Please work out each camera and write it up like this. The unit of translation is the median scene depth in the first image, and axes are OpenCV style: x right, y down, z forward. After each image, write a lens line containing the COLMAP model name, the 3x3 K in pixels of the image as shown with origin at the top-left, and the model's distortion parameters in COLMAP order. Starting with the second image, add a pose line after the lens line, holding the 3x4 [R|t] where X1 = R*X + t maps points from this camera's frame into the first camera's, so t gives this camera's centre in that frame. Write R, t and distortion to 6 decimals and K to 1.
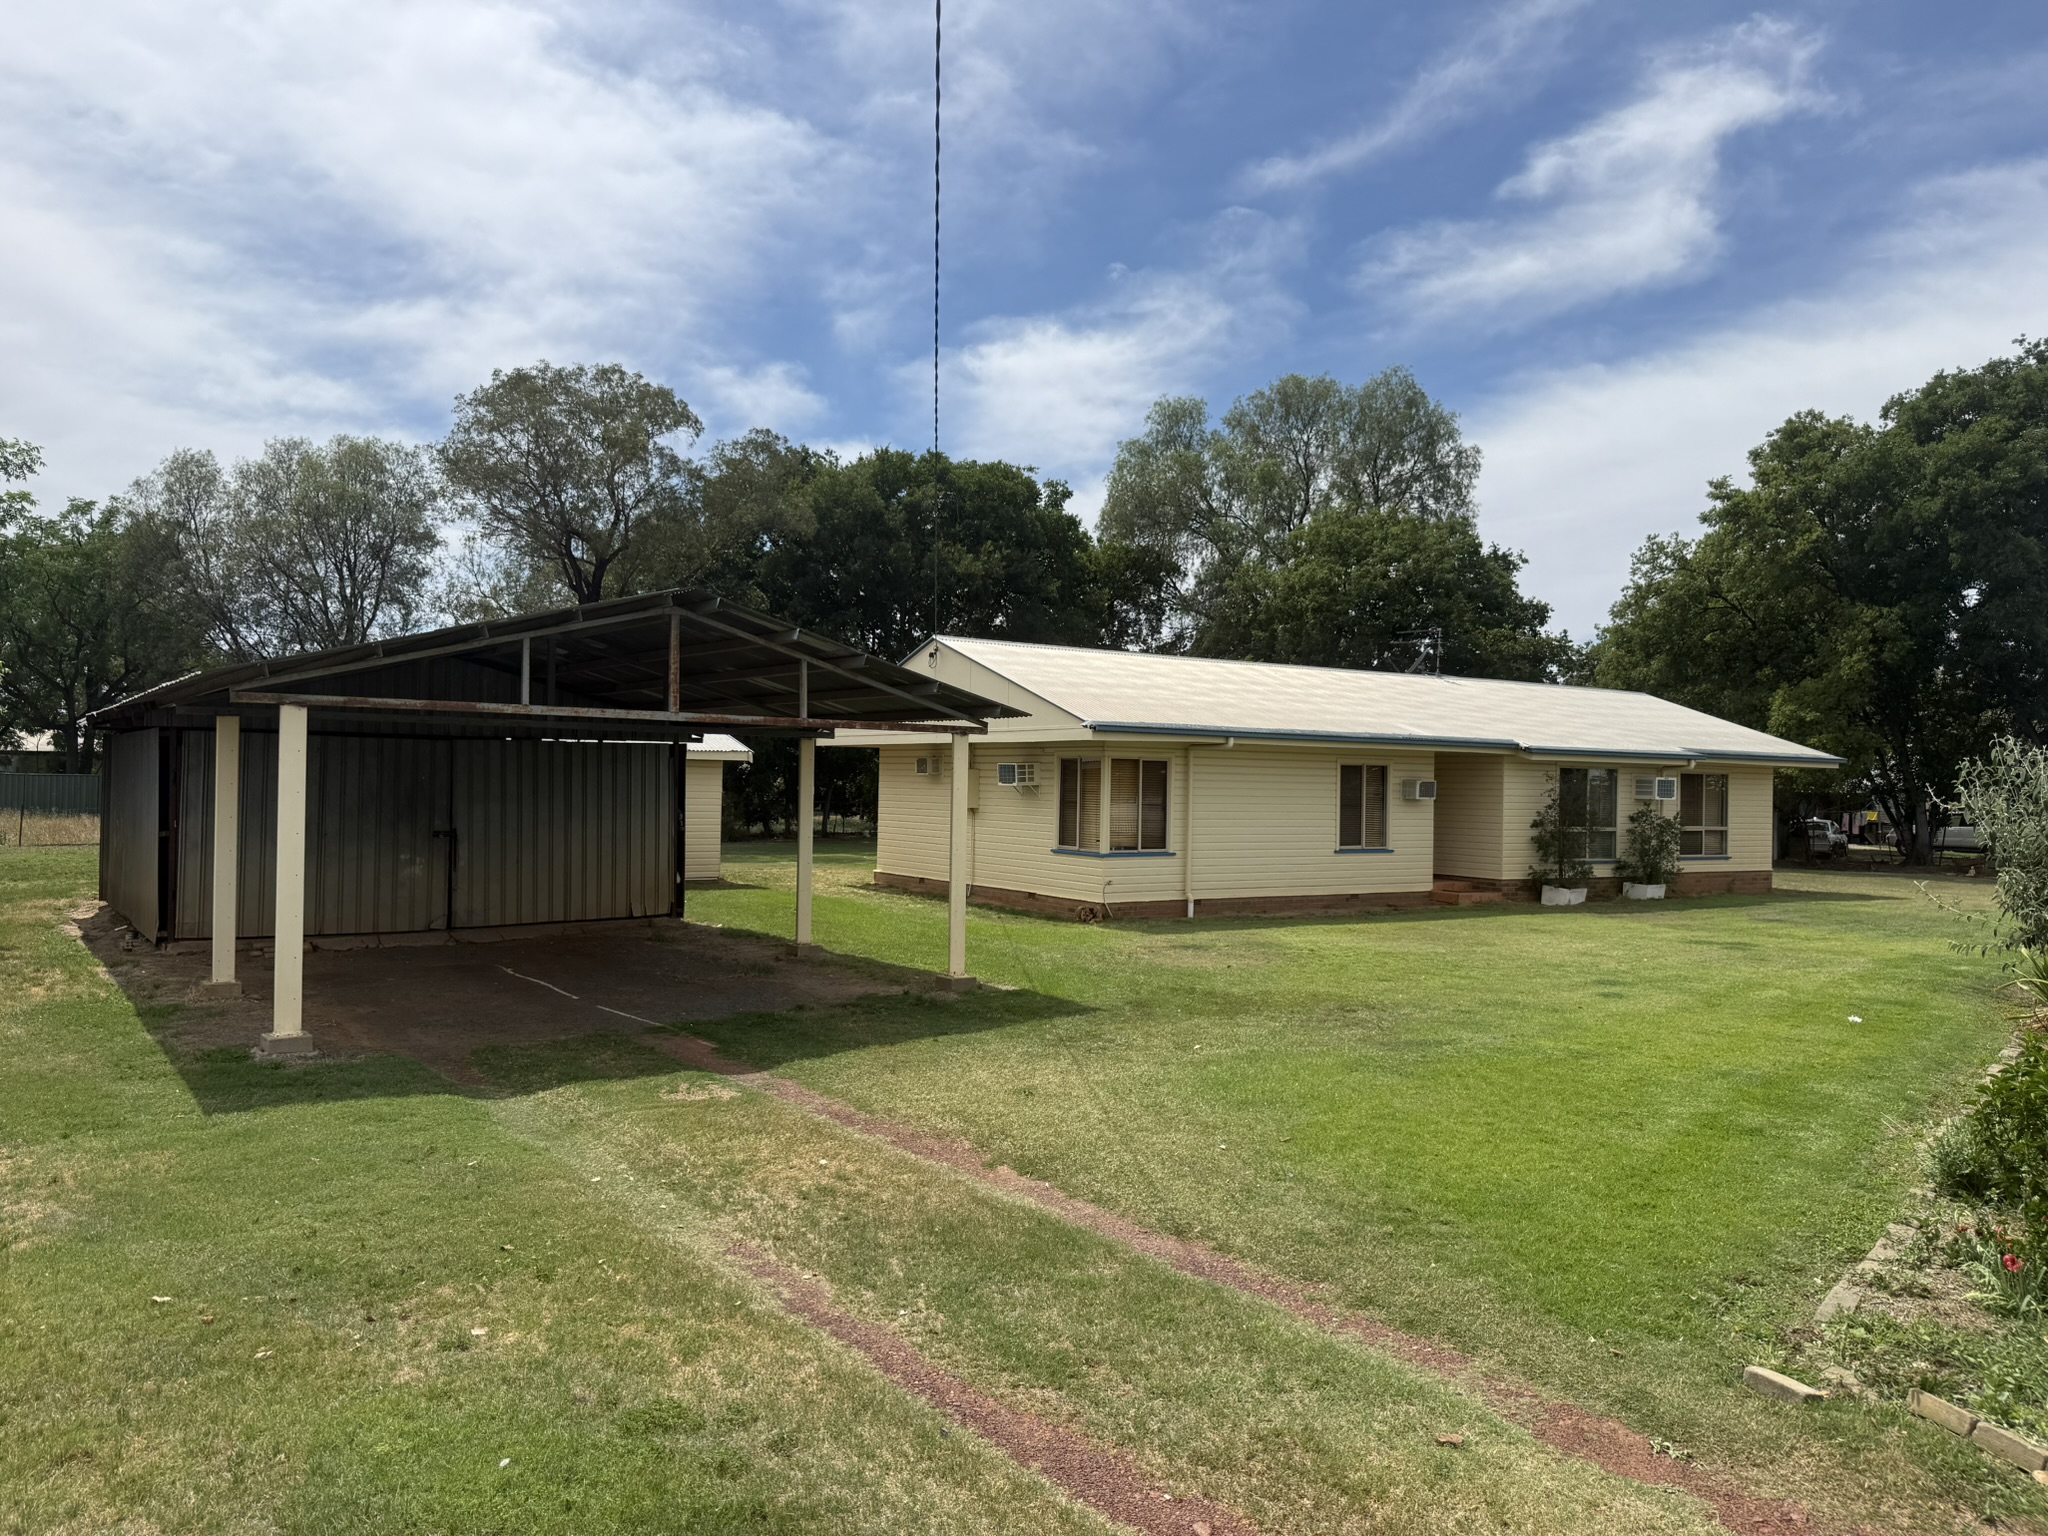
lens RADIAL K [[1466.2, 0, 1023.6], [0, 1466.2, 767.3], [0, 0, 1]] dist [0.007566, 0.008303]
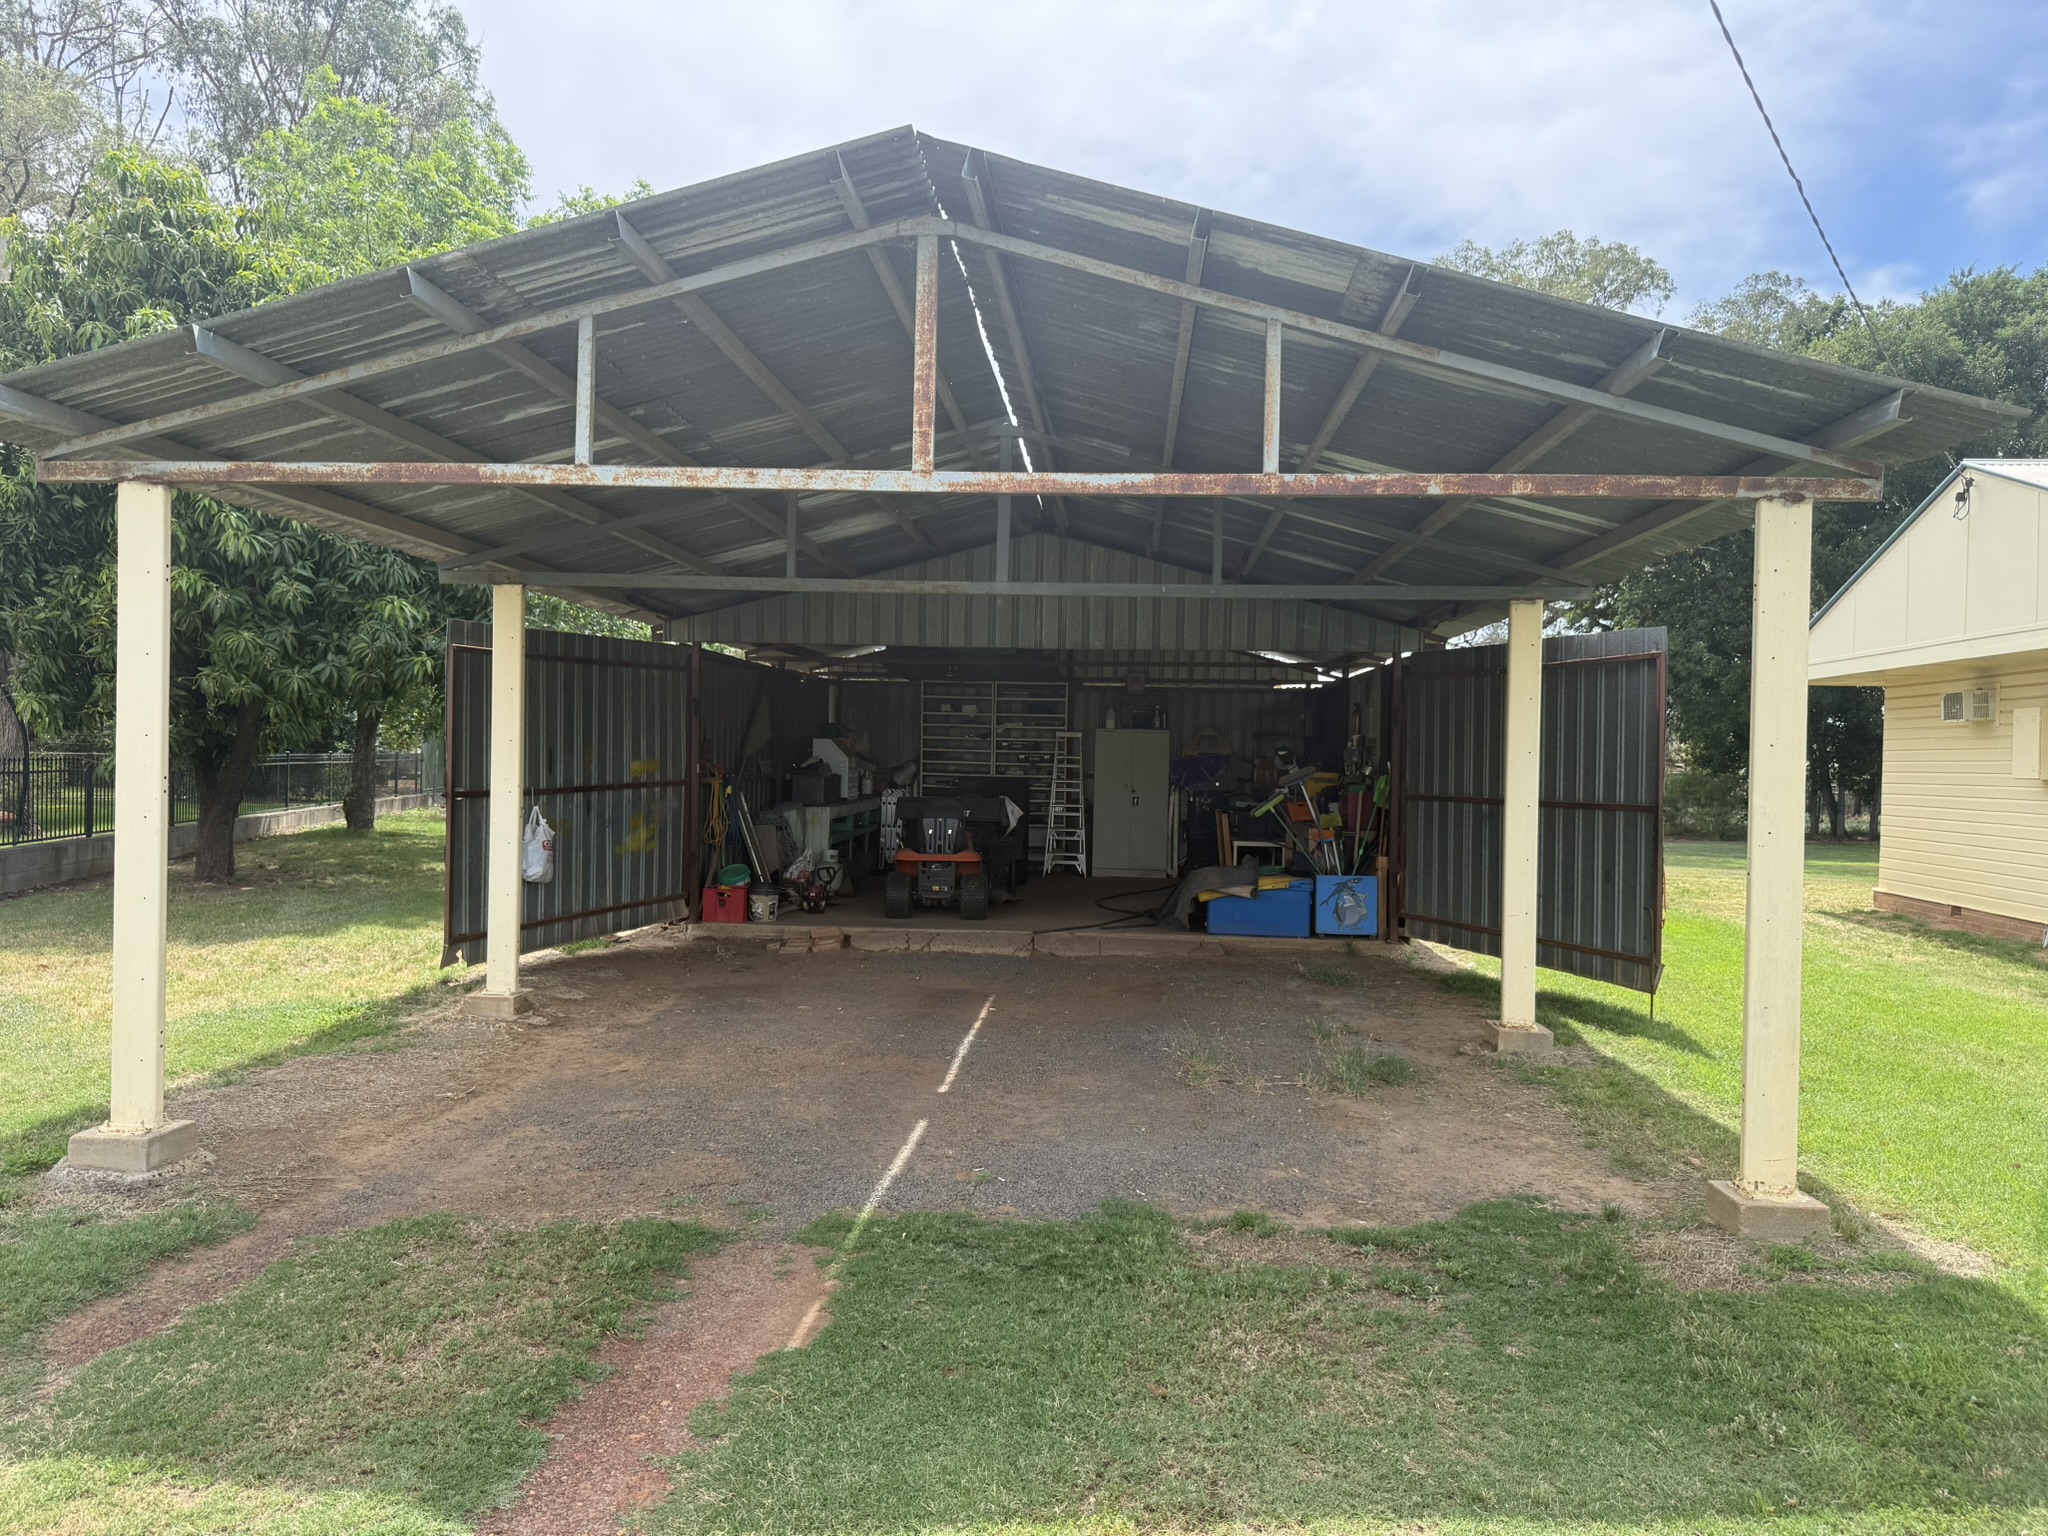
lens RADIAL K [[1466.2, 0, 1022.9], [0, 1466.2, 770.8], [0, 0, 1]] dist [0.007566, 0.008303]
pose [[0.760115, 0.004099, -0.649776, 0.025658], [-0.002940, 0.999992, 0.002869, 0.021507], [0.649782, -0.000271, 0.760120, 0.316814]]
